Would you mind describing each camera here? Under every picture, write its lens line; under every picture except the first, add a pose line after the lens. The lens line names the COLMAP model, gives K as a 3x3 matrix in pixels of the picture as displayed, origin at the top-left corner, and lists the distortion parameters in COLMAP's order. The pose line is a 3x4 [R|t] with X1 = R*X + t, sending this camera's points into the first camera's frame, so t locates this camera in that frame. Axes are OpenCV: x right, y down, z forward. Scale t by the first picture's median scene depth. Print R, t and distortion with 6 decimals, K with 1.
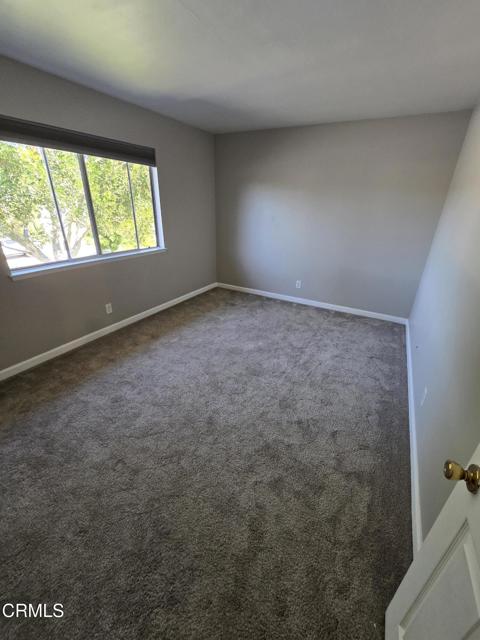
lens RADIAL K [[260.0, 0, 241.8], [0, 260.0, 317.7], [0, 0, 1]] dist [-0.002193, 0.000010]
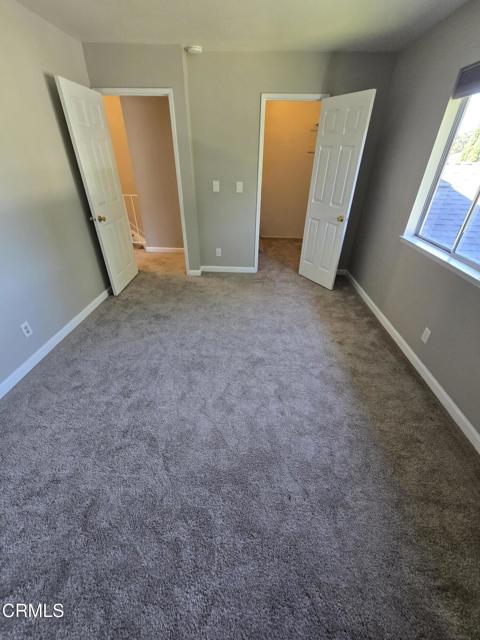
lens RADIAL K [[260.0, 0, 238.6], [0, 260.0, 317.2], [0, 0, 1]] dist [-0.002193, 0.000010]
pose [[-0.894755, 0.204056, -0.397209, 0.171257], [-0.214581, 0.583601, 0.783176, -0.448191], [0.391623, 0.785984, -0.478393, 1.011090]]
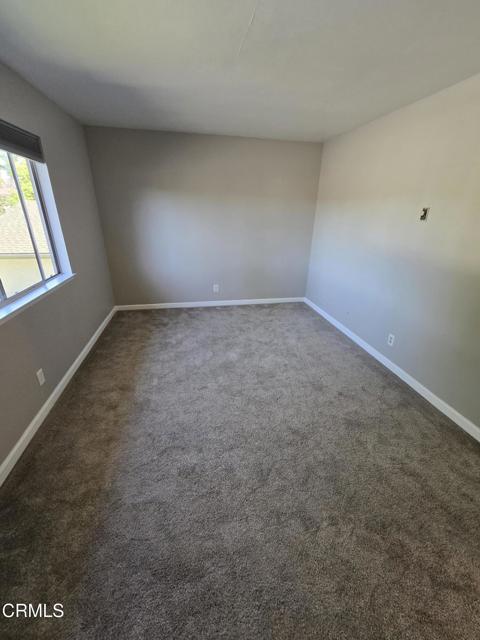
lens RADIAL K [[260.0, 0, 237.9], [0, 260.0, 321.5], [0, 0, 1]] dist [-0.002193, 0.000010]
pose [[0.766311, -0.266471, 0.584603, -0.445038], [0.262660, 0.960353, 0.093443, -0.093821], [-0.586325, 0.081946, 0.805920, 0.158569]]
